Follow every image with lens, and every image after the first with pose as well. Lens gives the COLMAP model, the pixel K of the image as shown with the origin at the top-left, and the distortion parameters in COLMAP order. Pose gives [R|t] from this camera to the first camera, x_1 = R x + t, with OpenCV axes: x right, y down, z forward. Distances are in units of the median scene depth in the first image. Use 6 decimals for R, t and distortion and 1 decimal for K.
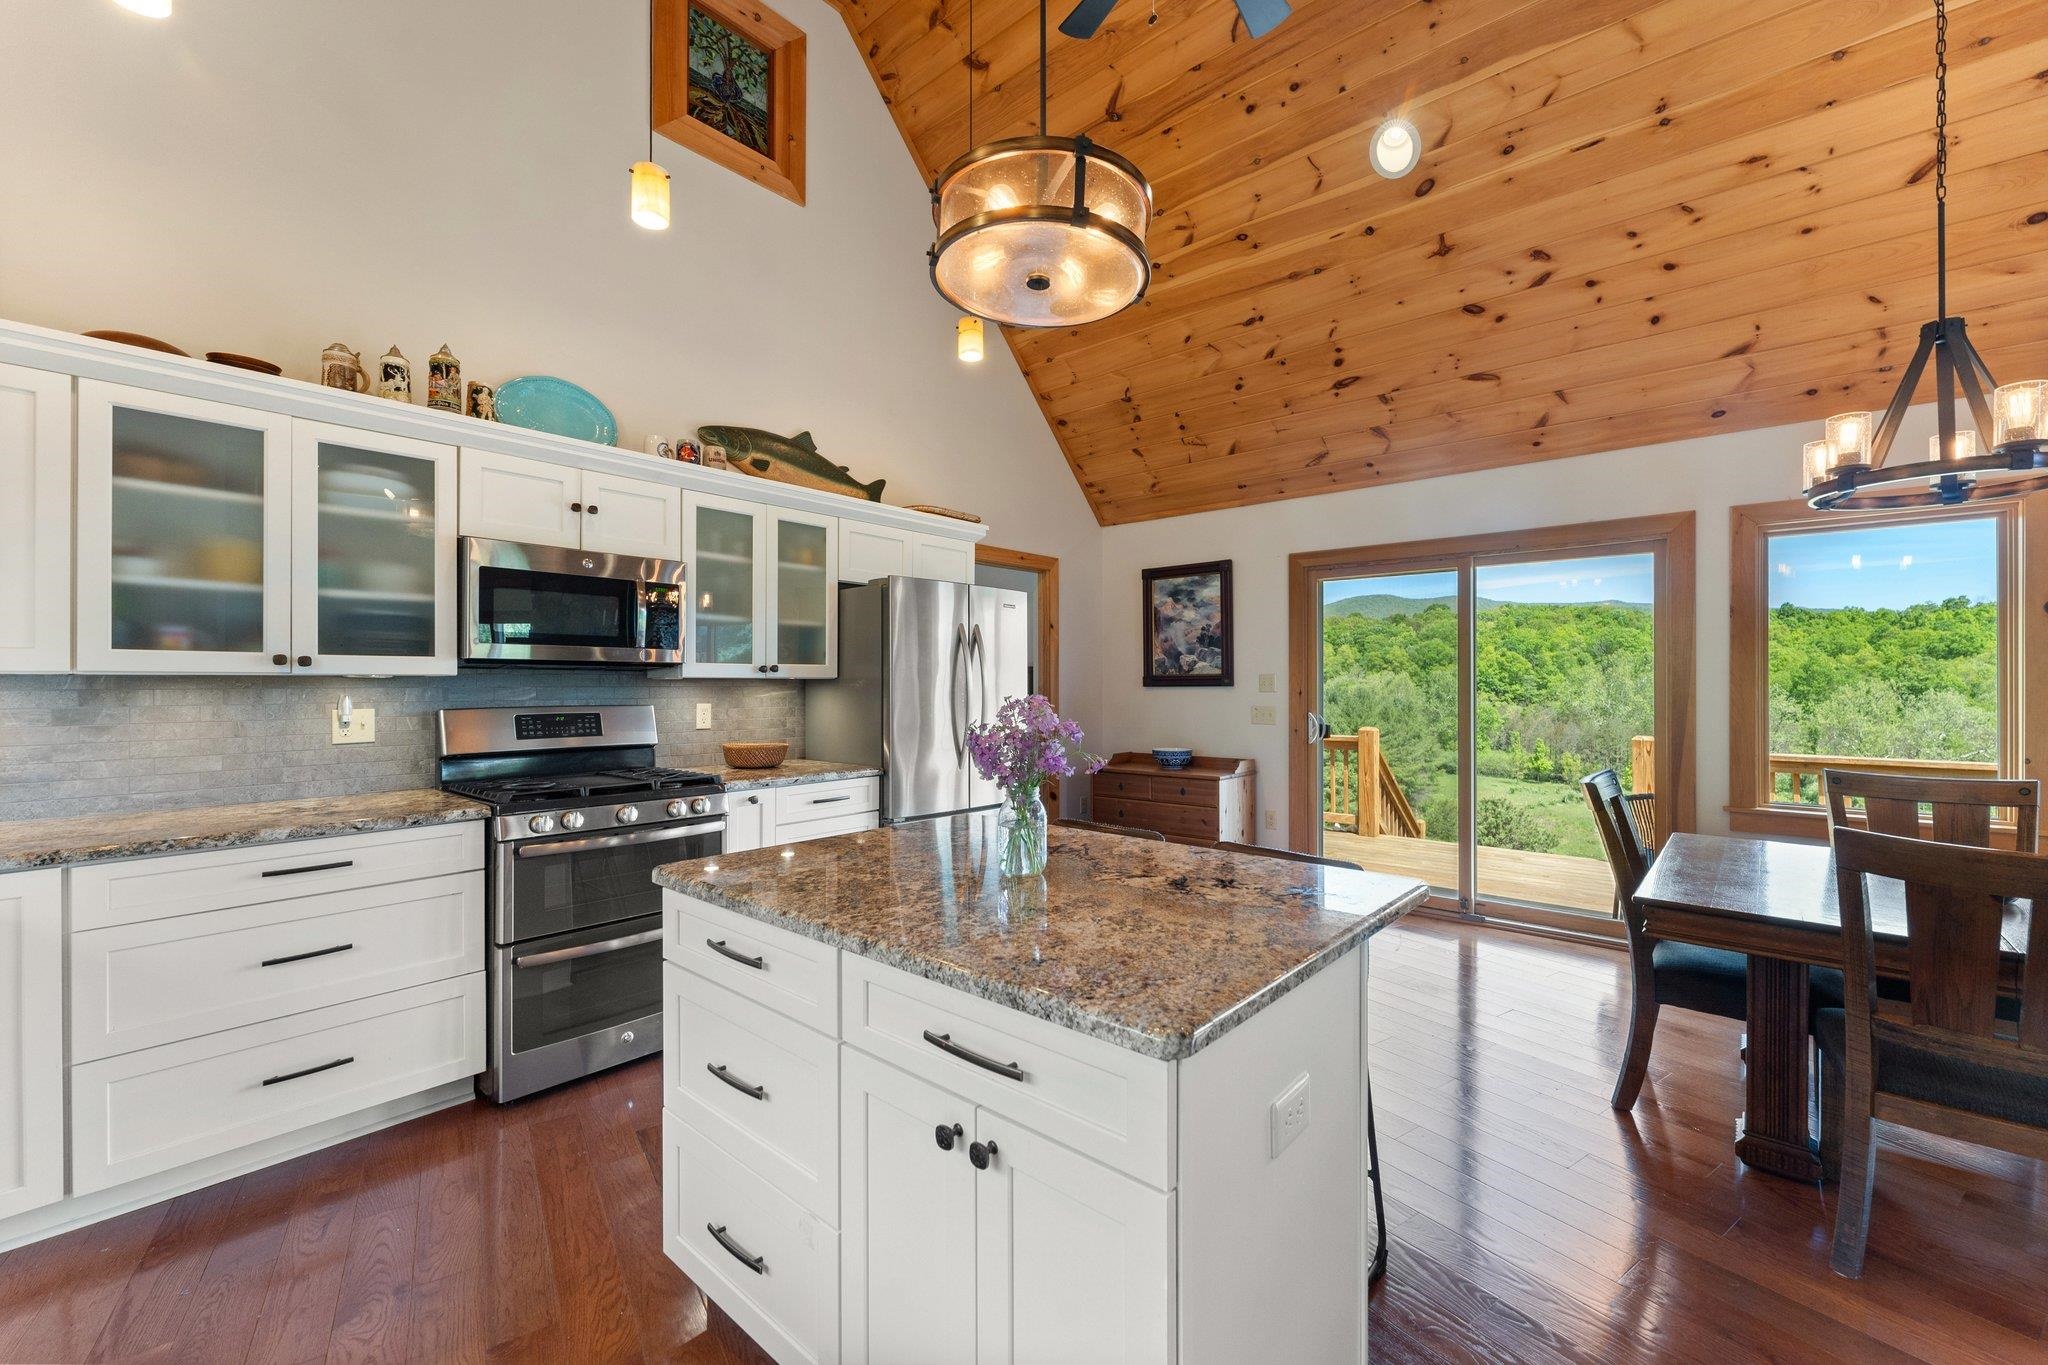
lens RADIAL K [[839.6, 0, 1013.6], [0, 839.6, 678.0], [0, 0, 1]] dist [0.003116, -0.000348]
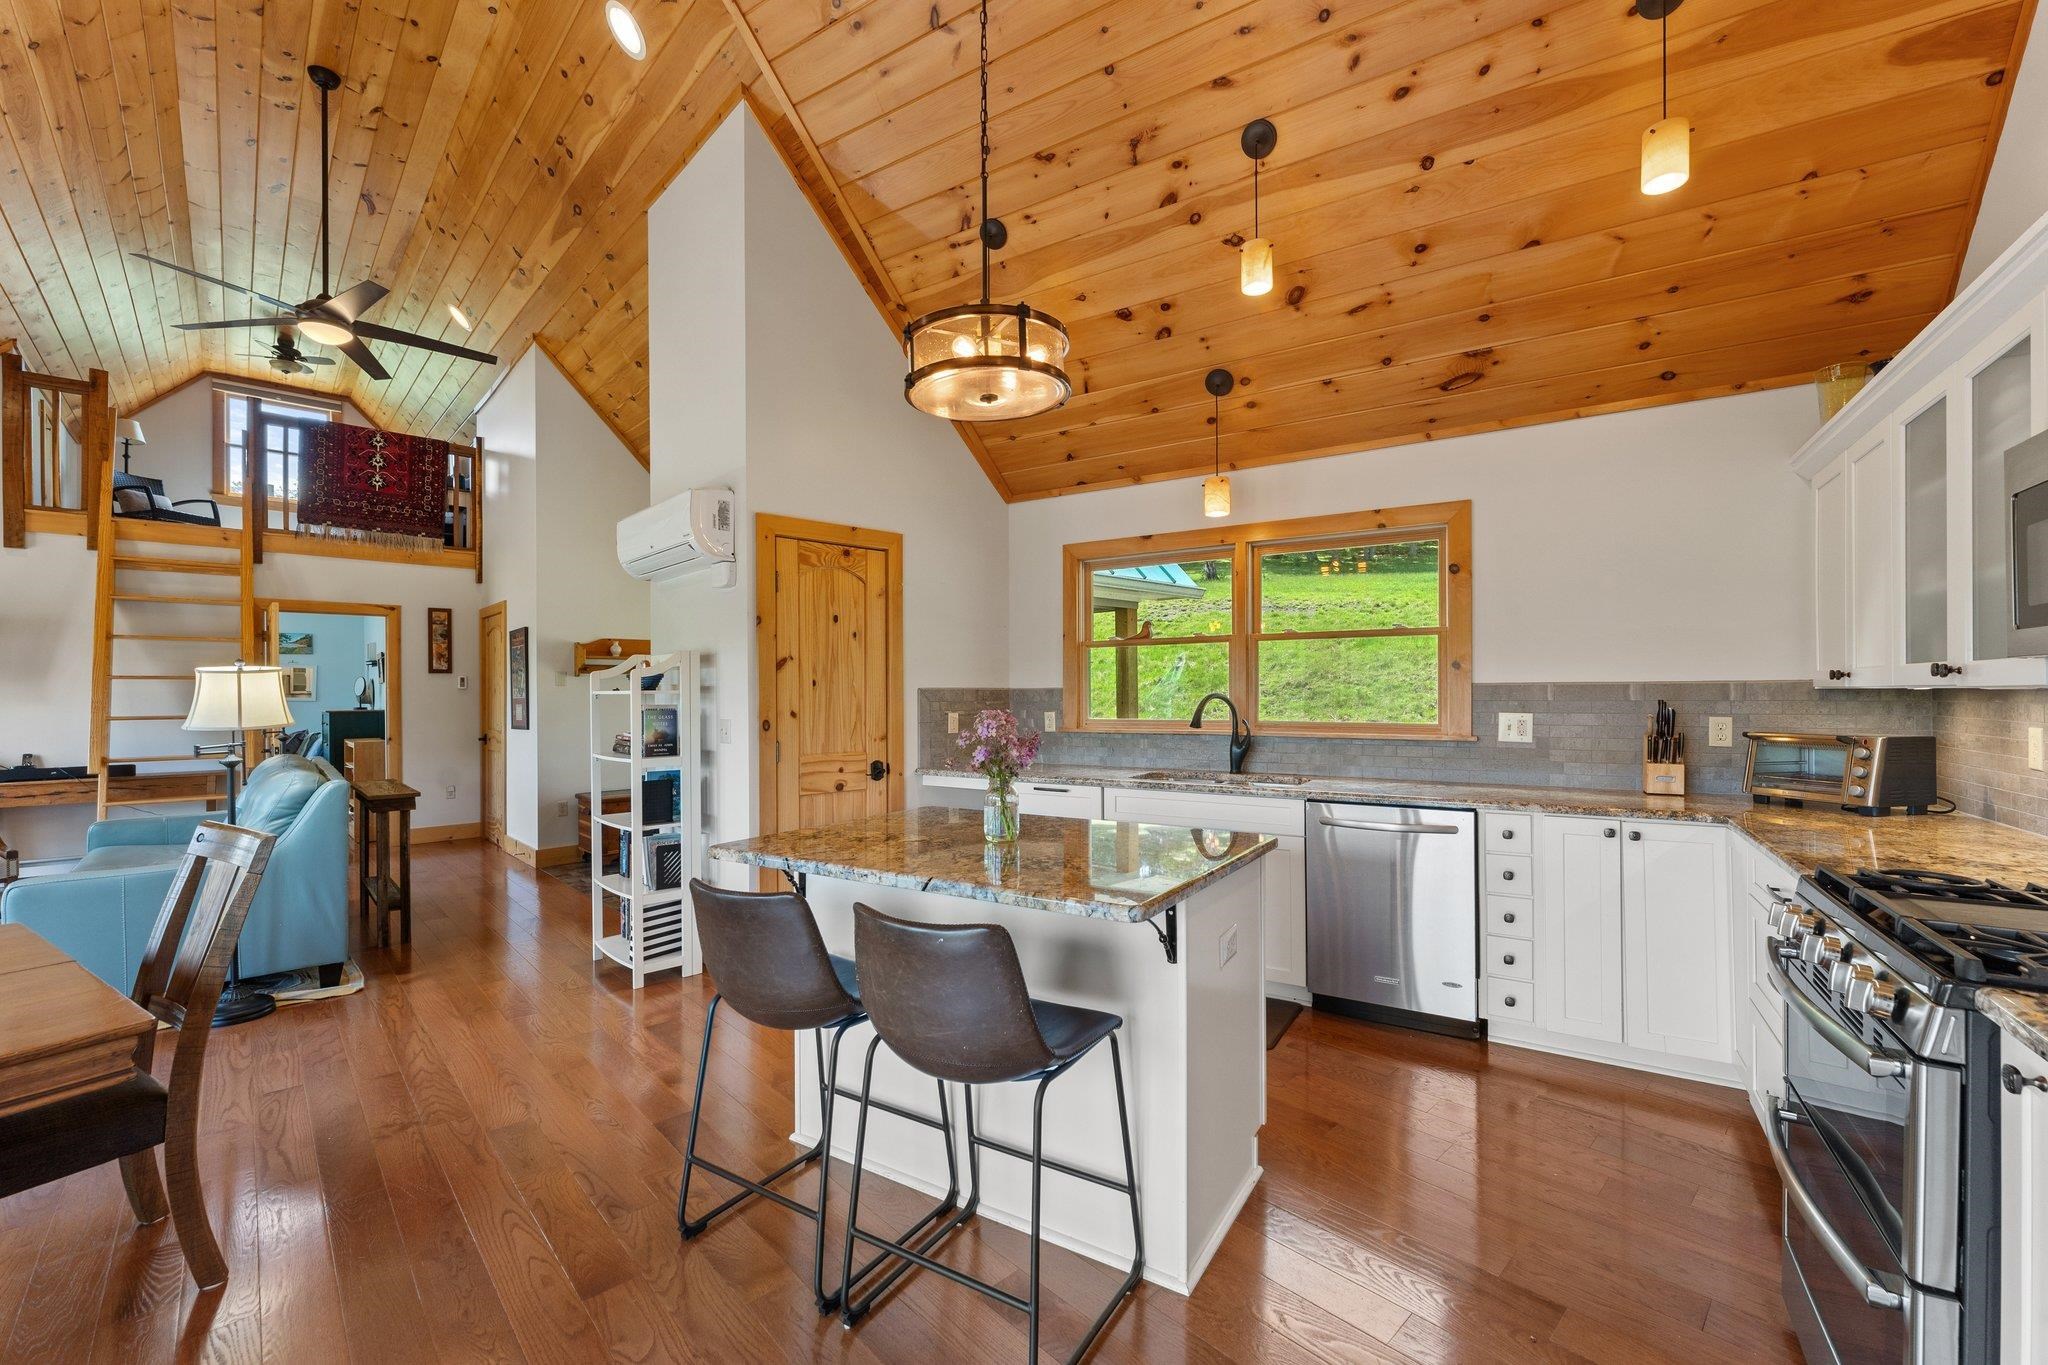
lens RADIAL K [[839.6, 0, 1030.5], [0, 839.6, 691.4], [0, 0, 1]] dist [0.003116, -0.000348]
pose [[-0.986028, 0.004443, -0.166519, 0.083030], [0.005549, 0.999966, -0.006174, -0.000172], [0.166486, -0.007012, -0.986019, 1.040686]]
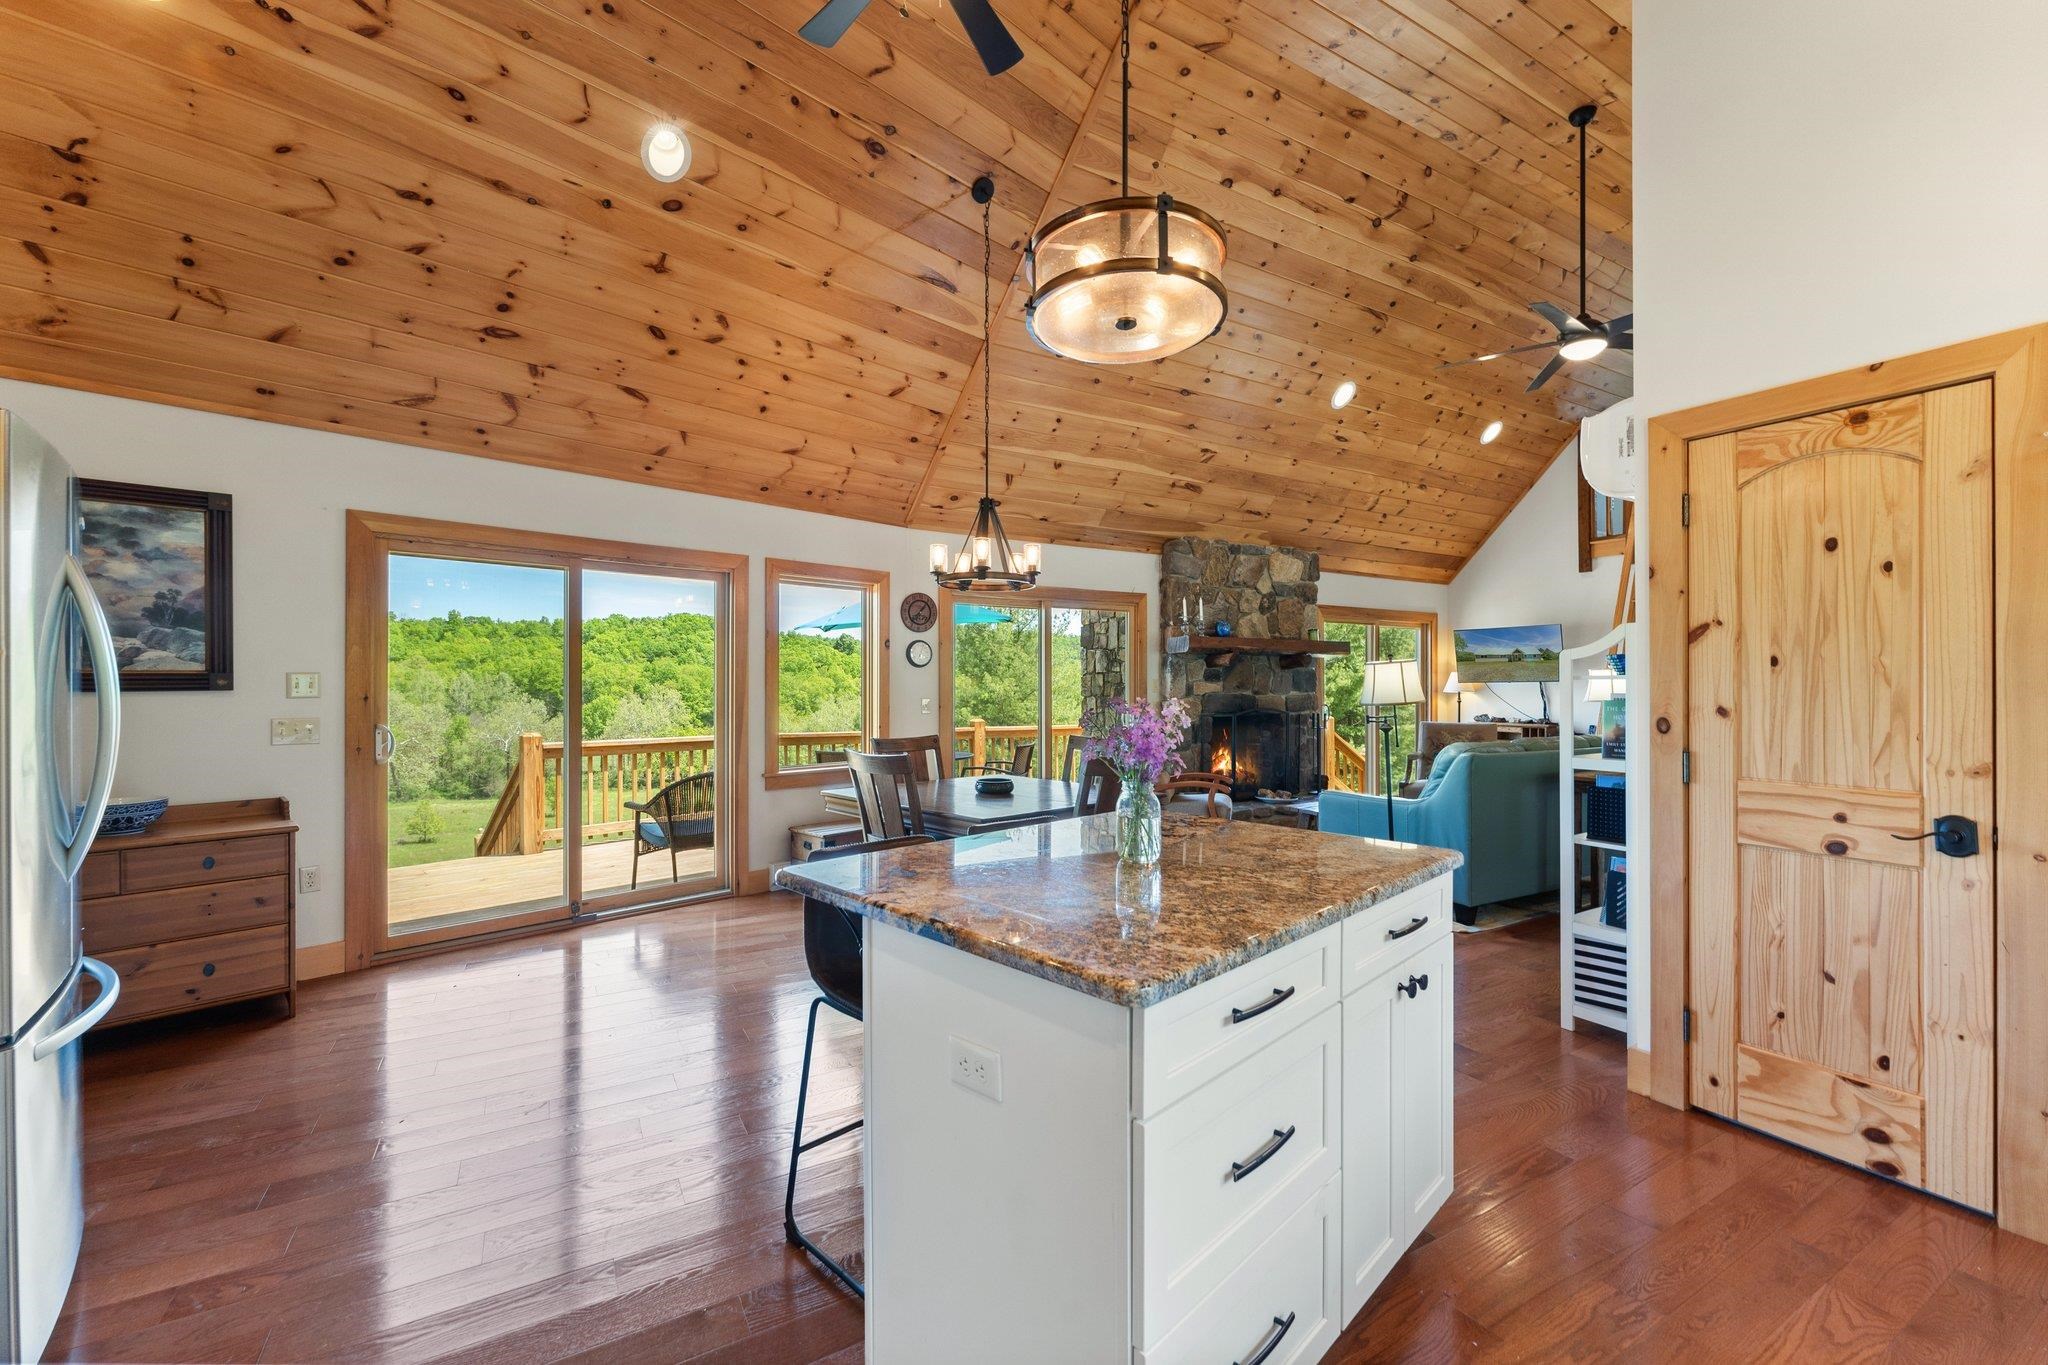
lens RADIAL K [[839.6, 0, 1019.7], [0, 839.6, 683.5], [0, 0, 1]] dist [0.003116, -0.000348]
pose [[0.056885, 0.000296, 0.998381, -0.496757], [-0.006685, 0.999978, 0.000085, 0.000106], [-0.998358, -0.006679, 0.056886, 0.494307]]
